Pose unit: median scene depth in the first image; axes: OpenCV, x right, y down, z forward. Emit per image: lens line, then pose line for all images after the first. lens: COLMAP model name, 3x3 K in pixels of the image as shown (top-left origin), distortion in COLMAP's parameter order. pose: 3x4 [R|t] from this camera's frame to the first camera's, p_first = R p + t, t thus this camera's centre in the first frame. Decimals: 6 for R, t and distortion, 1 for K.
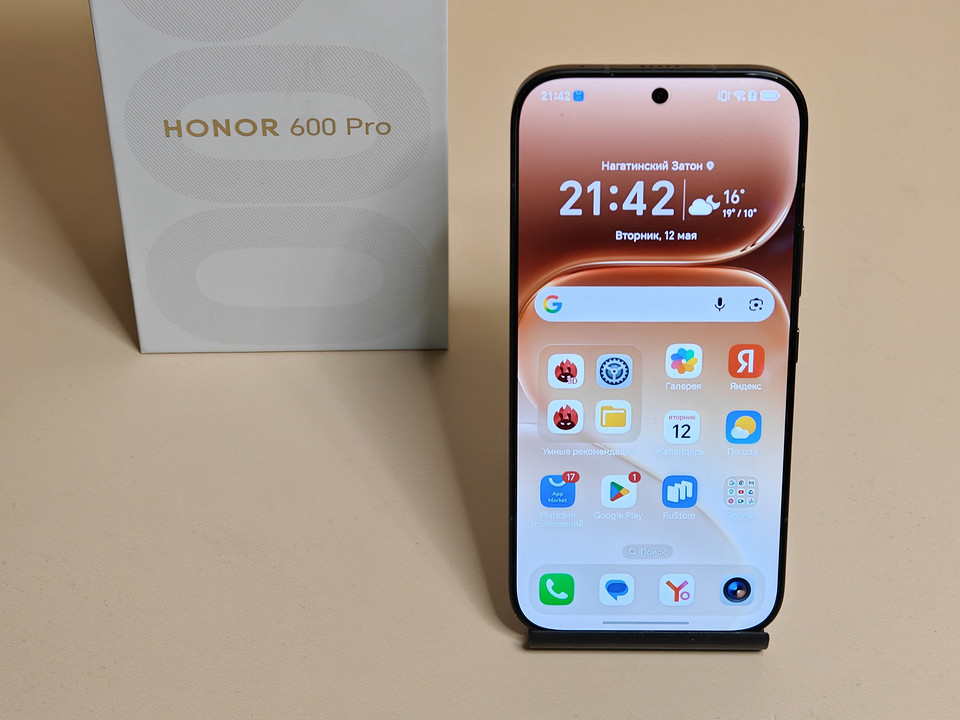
lens RADIAL K [[2000.3, 0, 478.2], [0, 2000.3, 361.3], [0, 0, 1]] dist [0.182430, 0.000000]
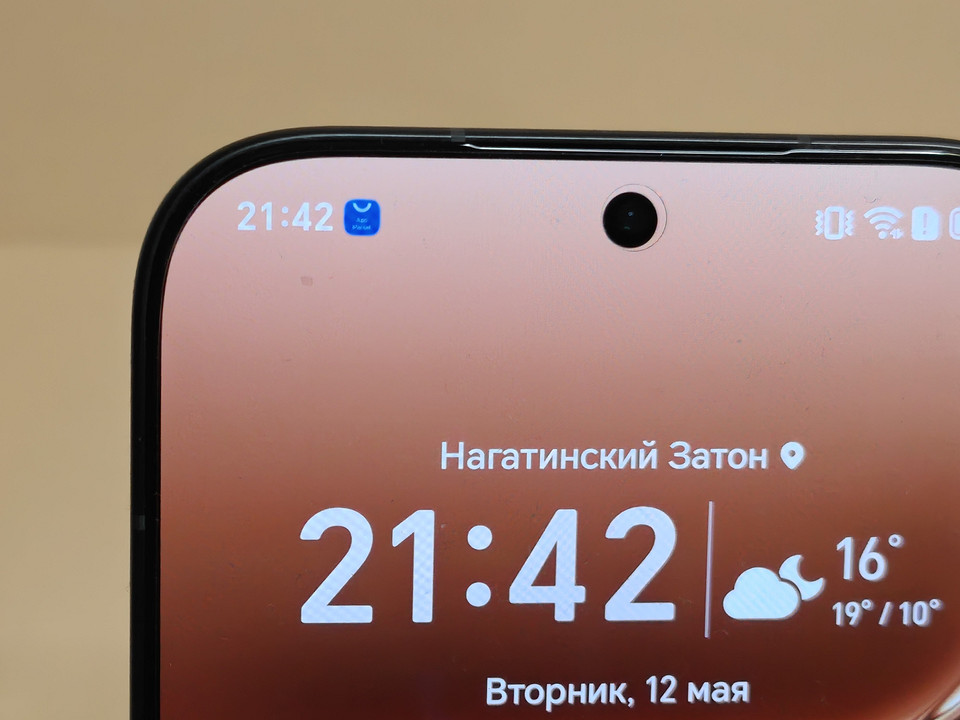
lens RADIAL K [[2000.3, 0, 484.3], [0, 2000.3, 359.4], [0, 0, 1]] dist [0.182430, 0.000000]
pose [[0.991528, -0.000680, 0.129890, 0.029408], [-0.011440, 0.995643, 0.092543, -0.139828], [-0.129387, -0.093245, 0.987200, 0.706846]]
